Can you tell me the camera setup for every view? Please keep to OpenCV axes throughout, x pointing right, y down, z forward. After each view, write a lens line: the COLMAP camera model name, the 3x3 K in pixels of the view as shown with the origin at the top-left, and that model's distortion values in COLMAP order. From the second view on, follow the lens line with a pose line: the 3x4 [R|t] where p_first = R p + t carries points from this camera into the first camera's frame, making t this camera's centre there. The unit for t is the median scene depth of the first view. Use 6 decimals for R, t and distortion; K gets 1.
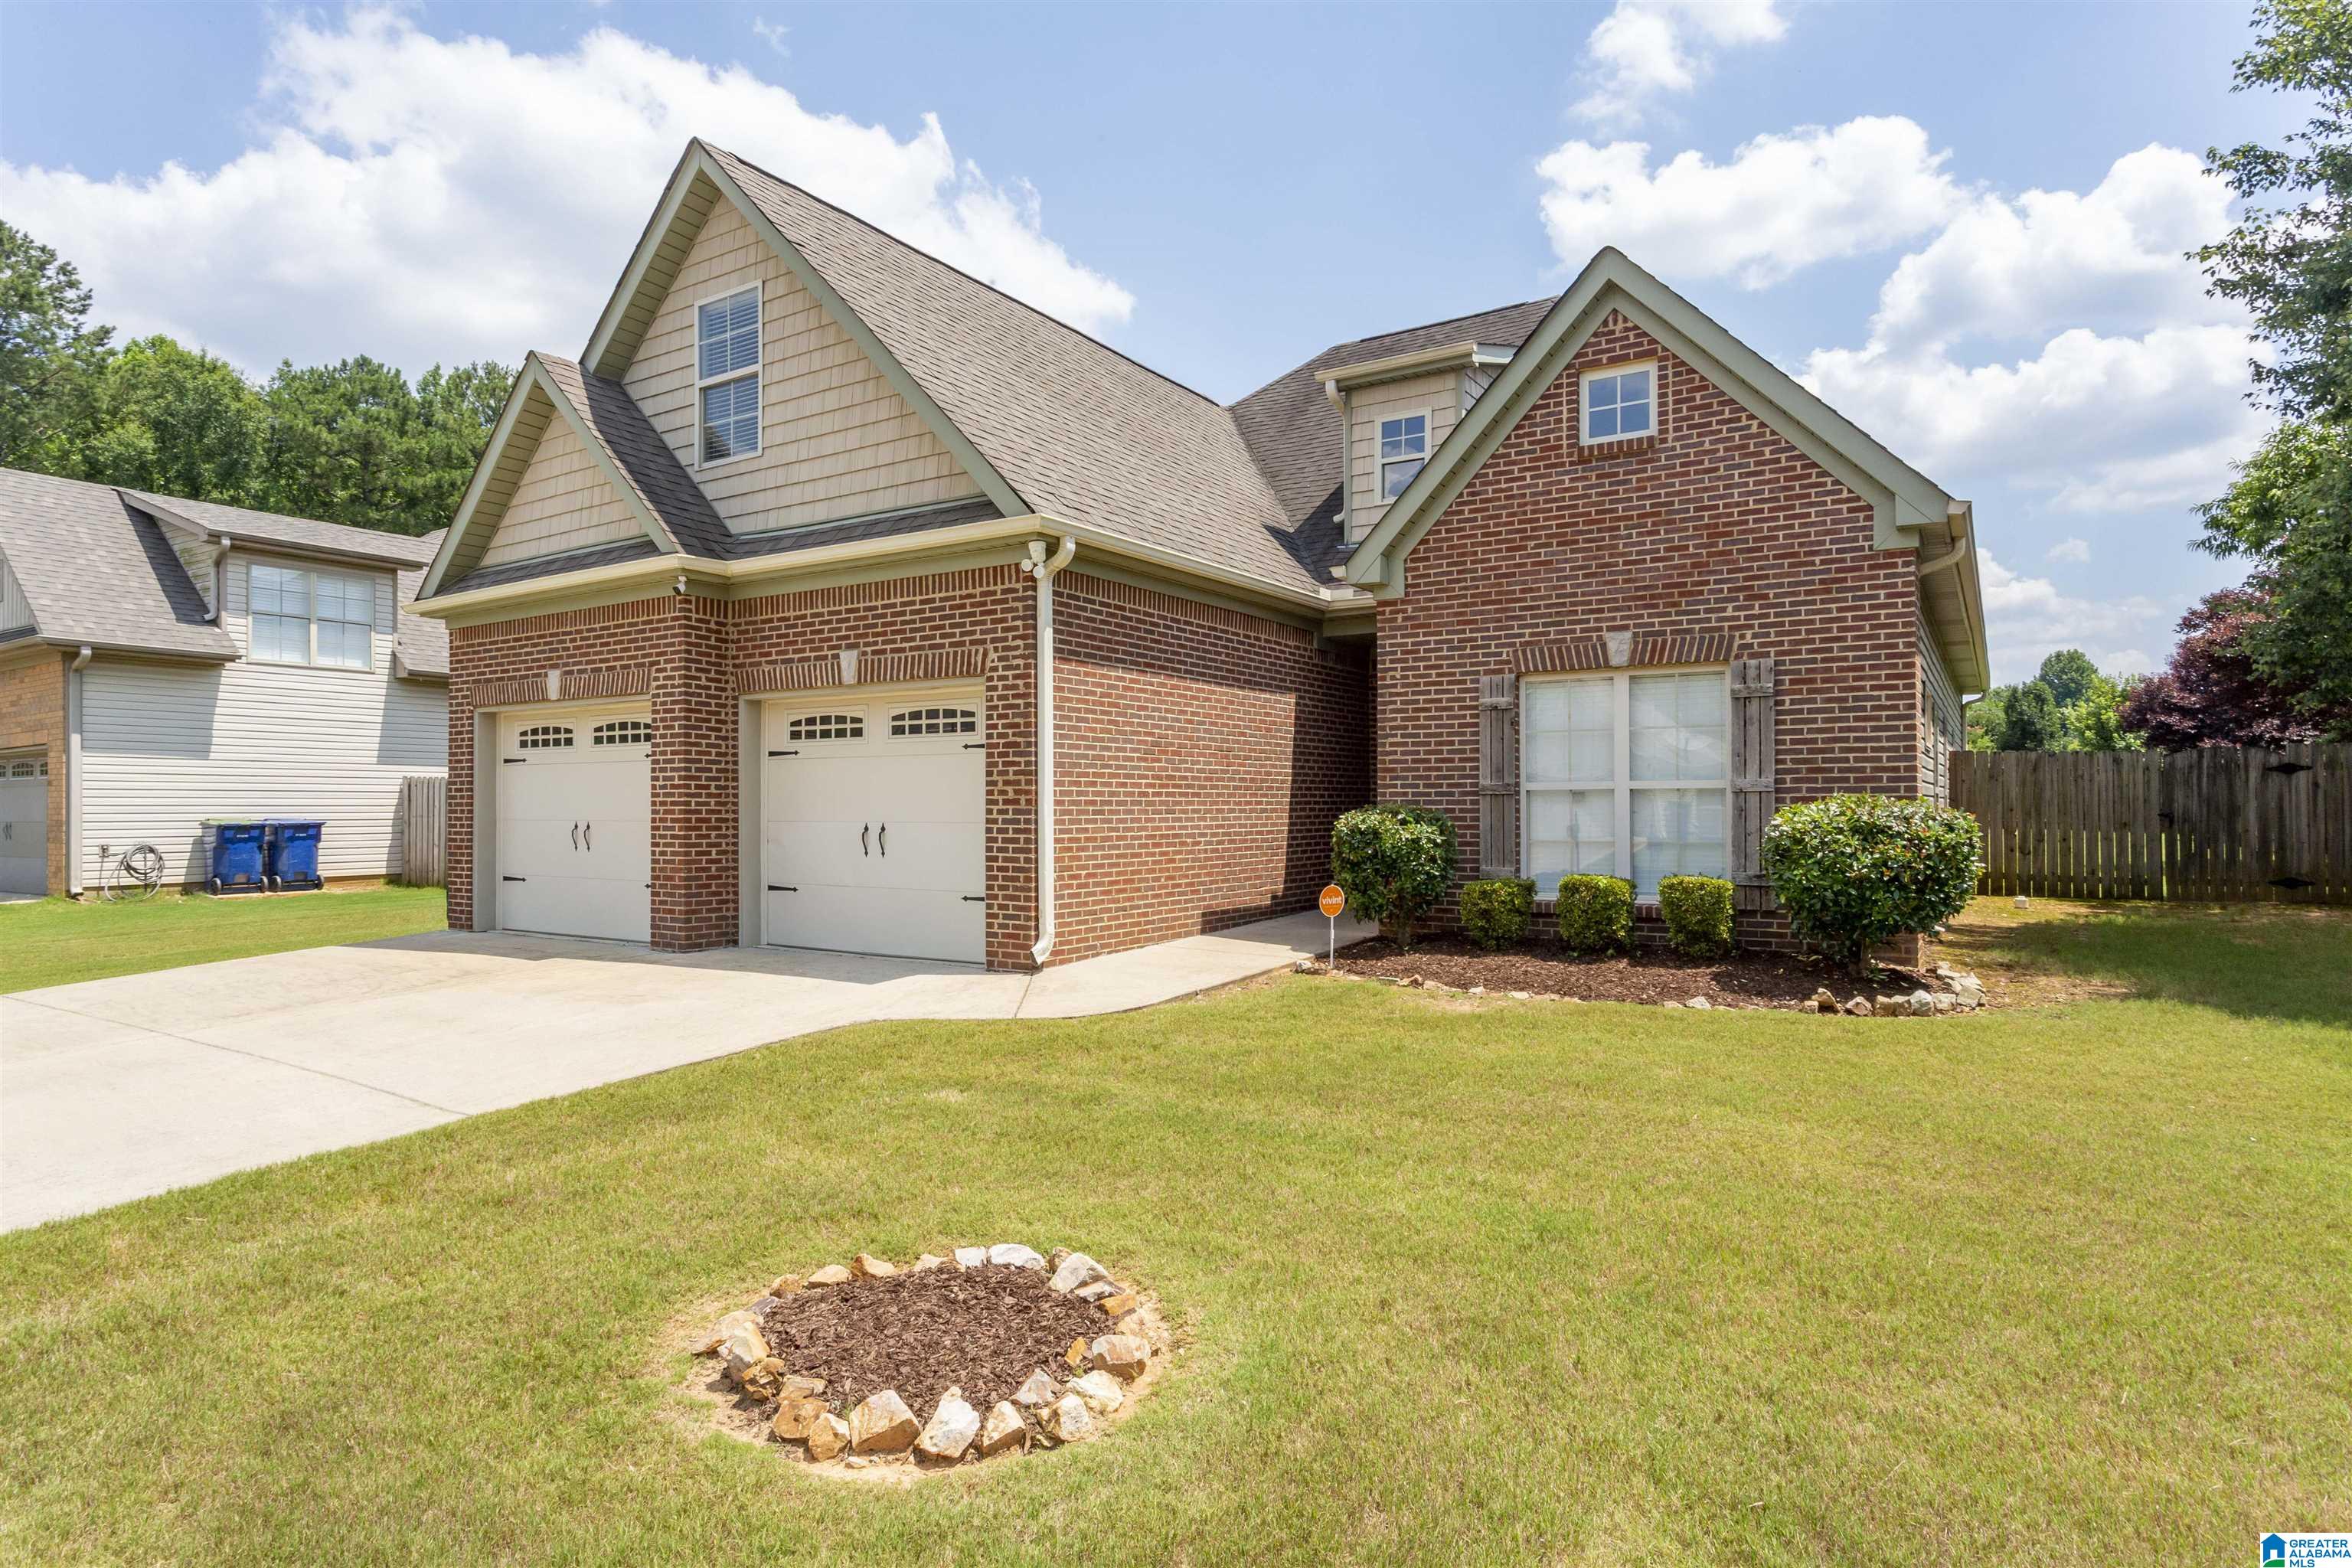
lens RADIAL K [[1273.3, 0, 1175.3], [0, 1273.3, 811.0], [0, 0, 1]] dist [-0.003097, -0.000423]
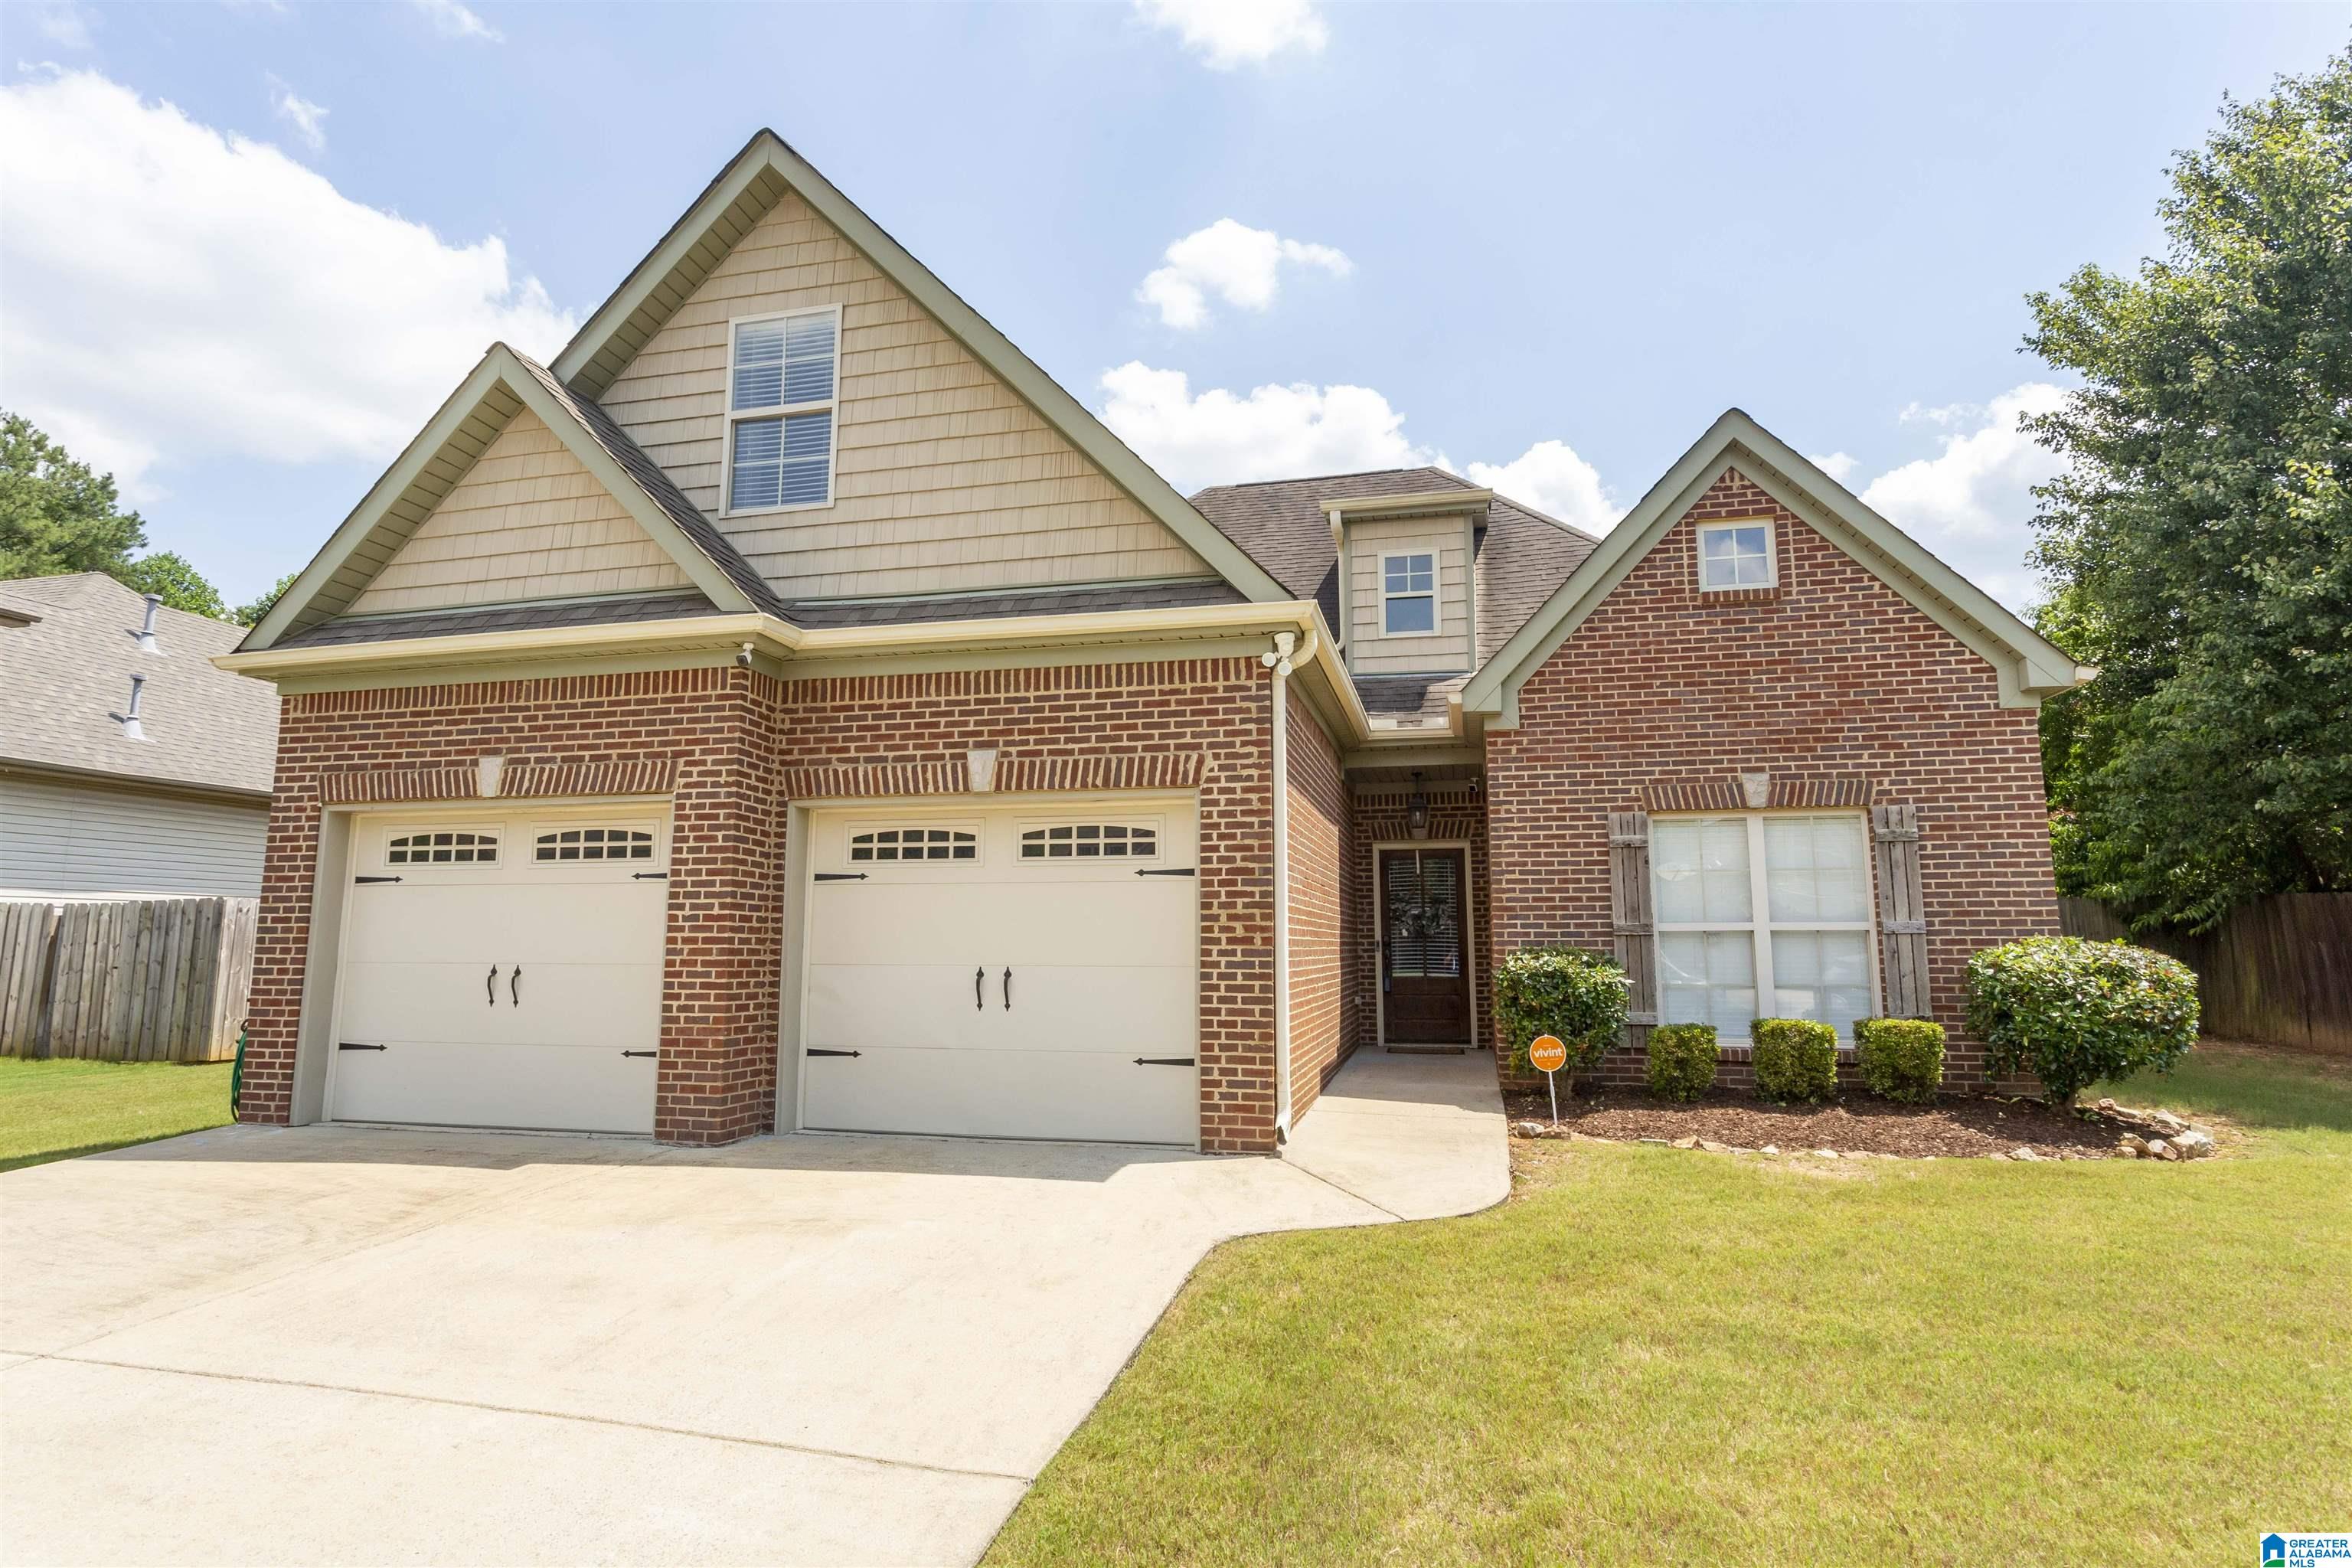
lens RADIAL K [[1230.7, 0, 1176.0], [0, 1230.7, 784.0], [0, 0, 1]] dist [-0.006174, -0.000083]
pose [[0.944280, 0.046319, 0.325867, -0.404436], [-0.001766, 0.990747, -0.135707, 0.000422], [-0.329138, 0.127570, 0.935625, 0.242915]]
